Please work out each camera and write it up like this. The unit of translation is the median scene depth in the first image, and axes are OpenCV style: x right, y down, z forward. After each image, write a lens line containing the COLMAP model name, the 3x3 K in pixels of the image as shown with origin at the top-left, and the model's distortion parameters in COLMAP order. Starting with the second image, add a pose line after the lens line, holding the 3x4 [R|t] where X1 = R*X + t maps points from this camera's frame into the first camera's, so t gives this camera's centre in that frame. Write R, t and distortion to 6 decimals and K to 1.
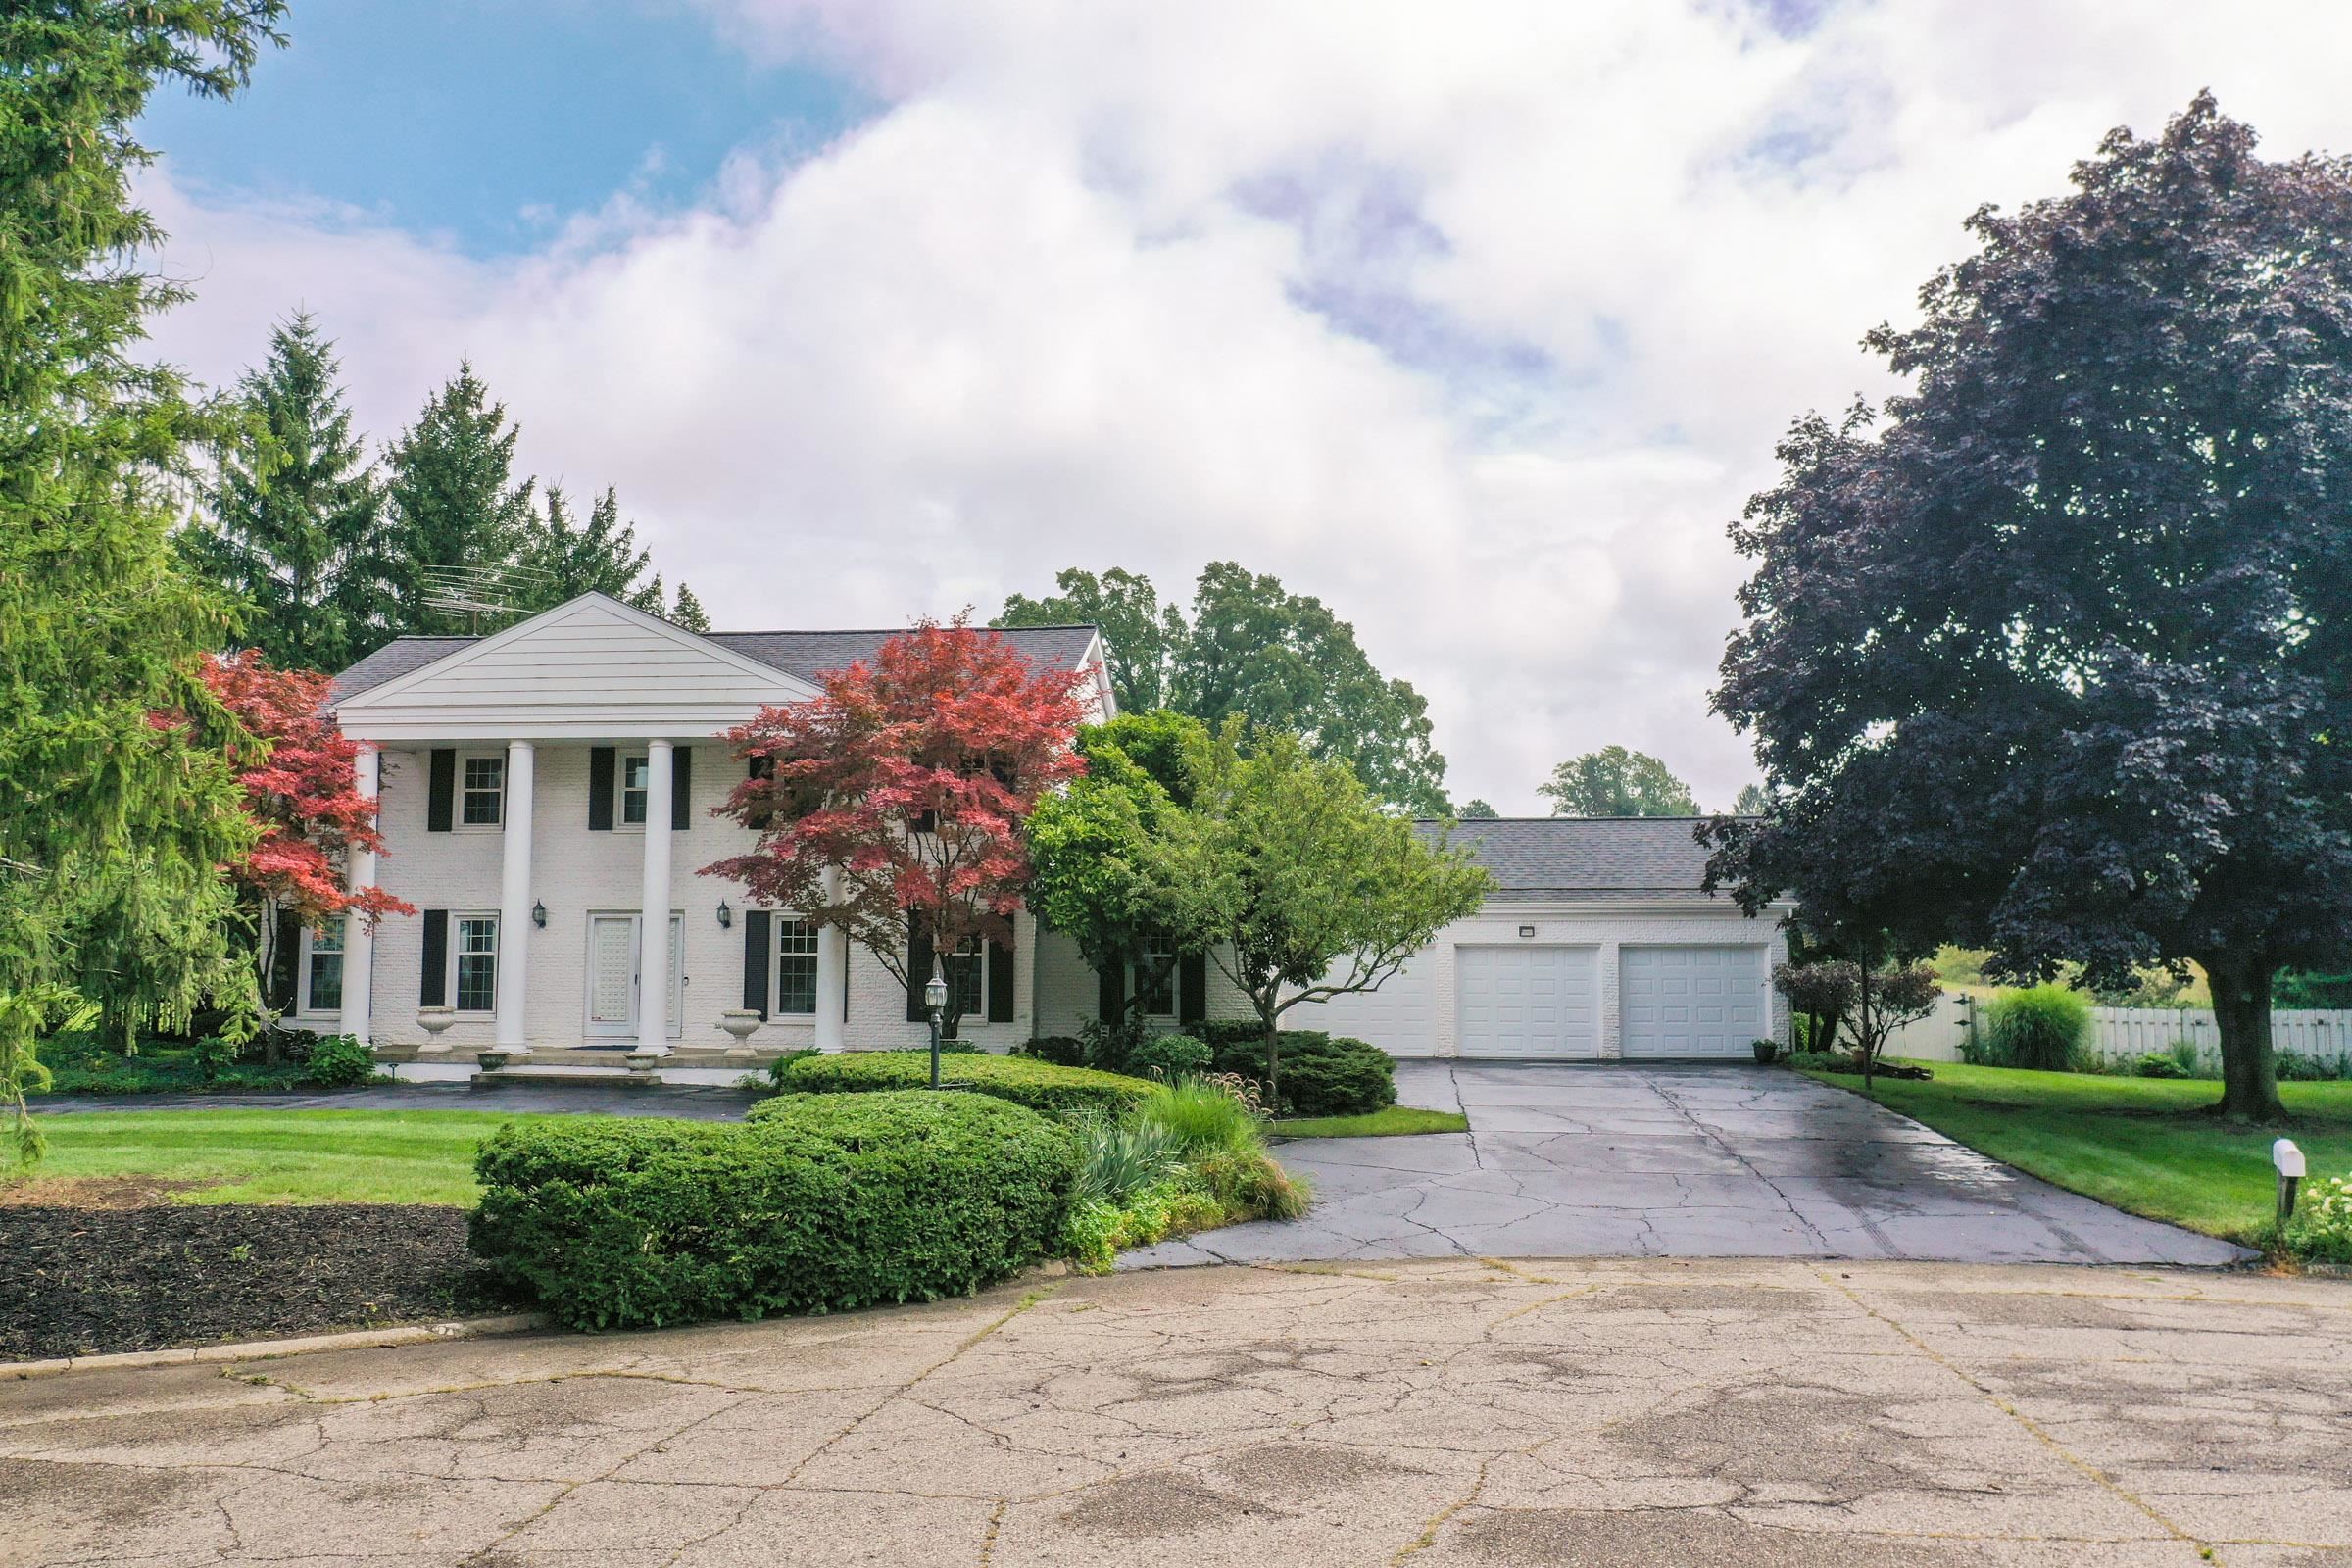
lens RADIAL K [[1868.4, 0, 1173.1], [0, 1868.4, 788.0], [0, 0, 1]] dist [0.001091, 0.005795]
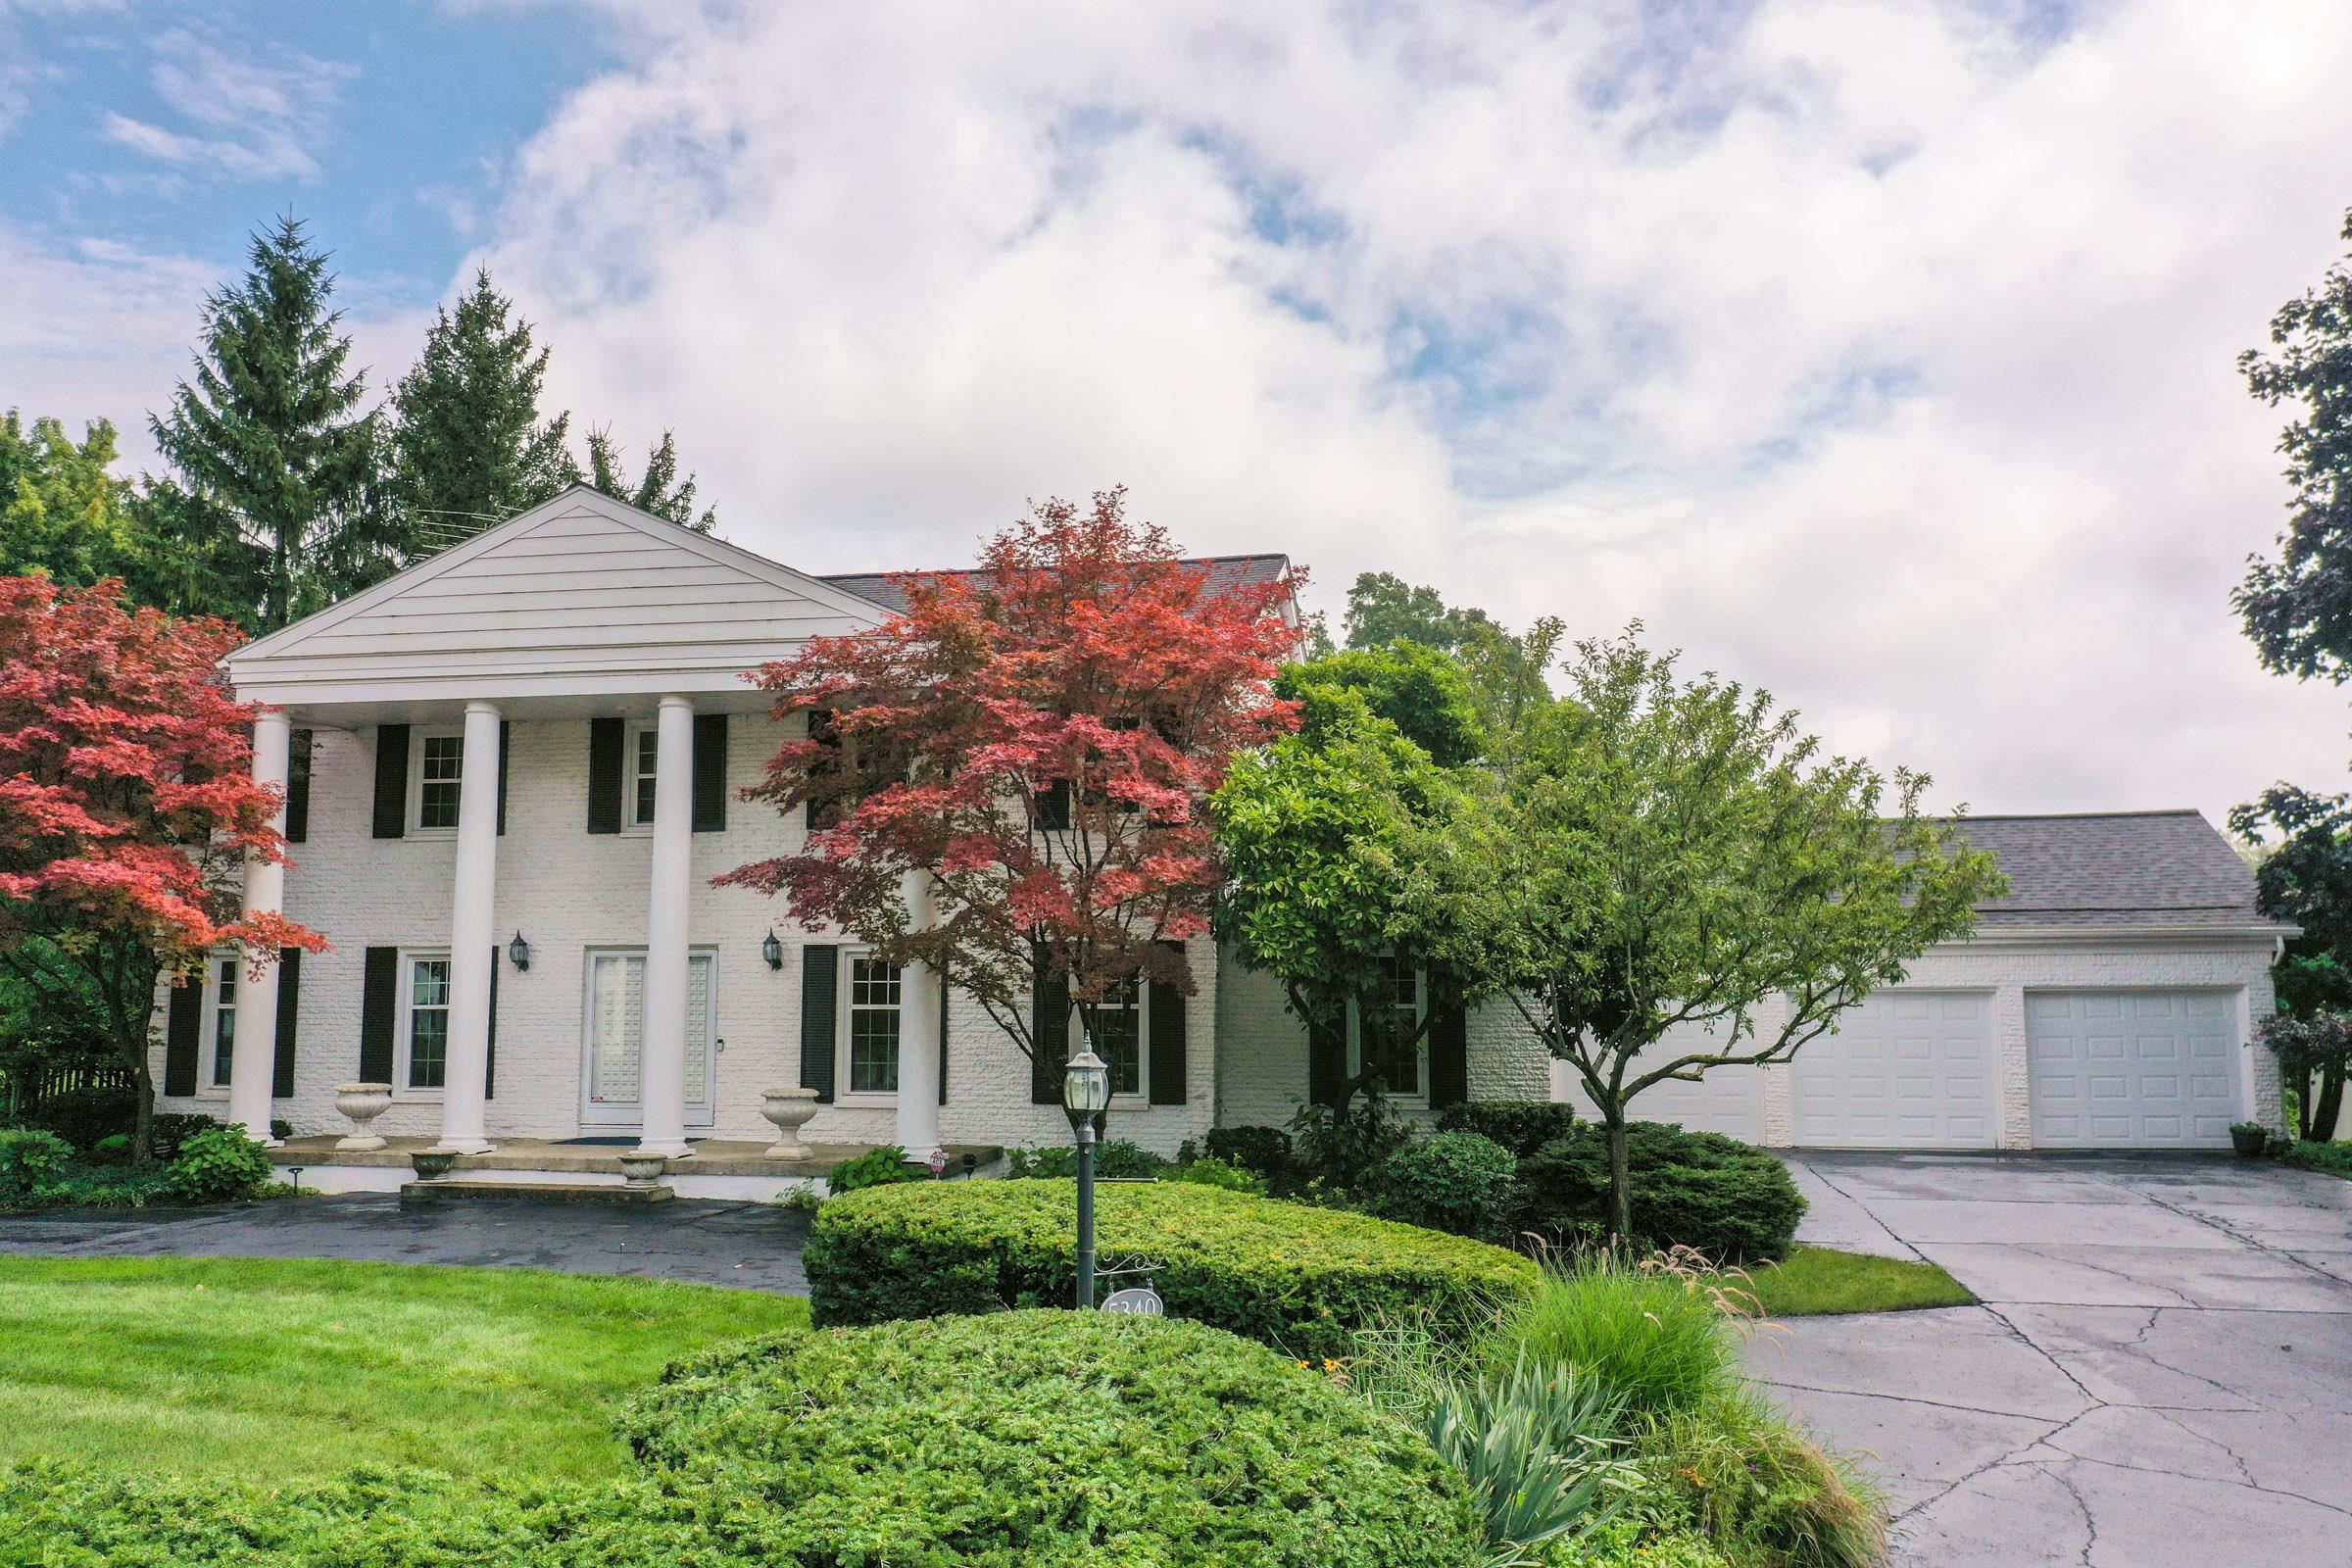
lens RADIAL K [[1868.4, 0, 1180.3], [0, 1868.4, 785.0], [0, 0, 1]] dist [0.001091, 0.005795]
pose [[0.997964, -0.011827, -0.062675, -0.044010], [0.009972, 0.999505, -0.029837, 0.029118], [0.062997, 0.029152, 0.997588, 0.318603]]
